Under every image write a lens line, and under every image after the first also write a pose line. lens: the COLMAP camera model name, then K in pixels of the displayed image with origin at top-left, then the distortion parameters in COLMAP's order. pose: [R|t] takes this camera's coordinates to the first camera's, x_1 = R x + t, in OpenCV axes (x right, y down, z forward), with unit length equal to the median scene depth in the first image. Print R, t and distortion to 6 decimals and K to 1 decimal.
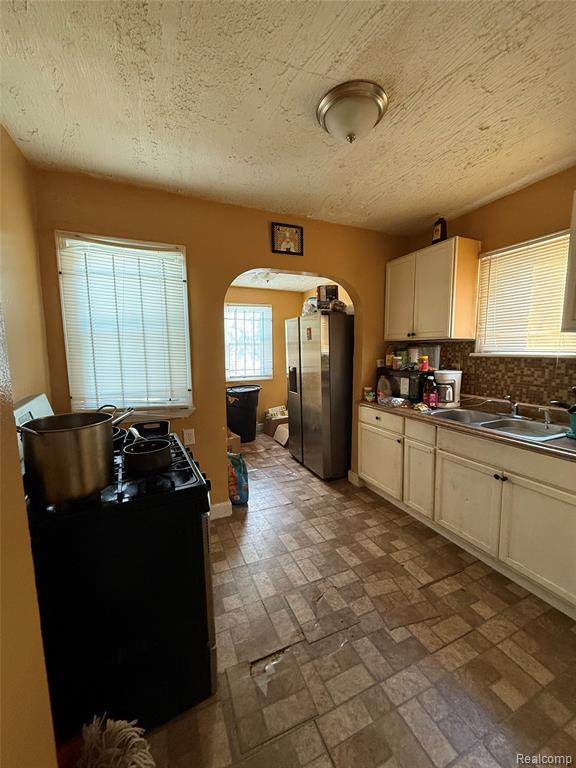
lens RADIAL K [[305.0, 0, 290.1], [0, 305.0, 382.7], [0, 0, 1]] dist [0.000108, -0.000212]
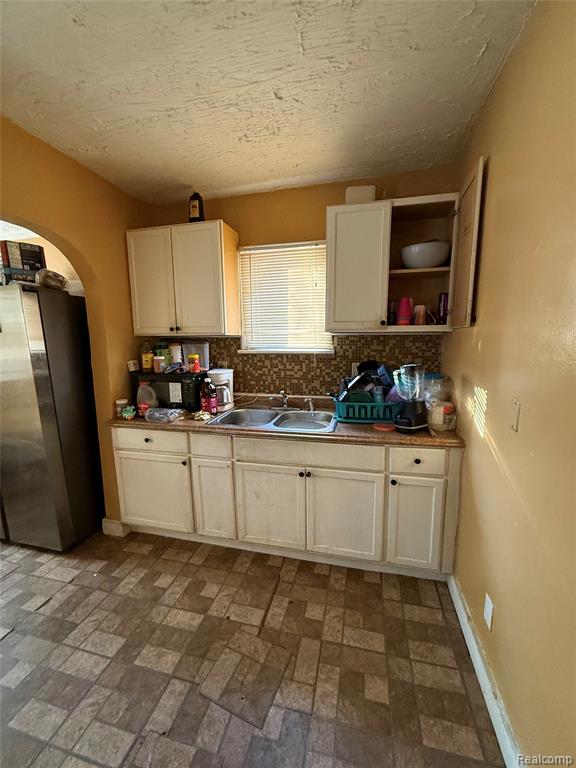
lens RADIAL K [[305.0, 0, 290.1], [0, 305.0, 382.7], [0, 0, 1]] dist [0.000108, -0.000212]
pose [[0.616114, -0.113239, 0.779474, -0.070477], [0.090910, 0.993221, 0.072434, -0.049928], [-0.782393, 0.026234, 0.622232, 0.276966]]
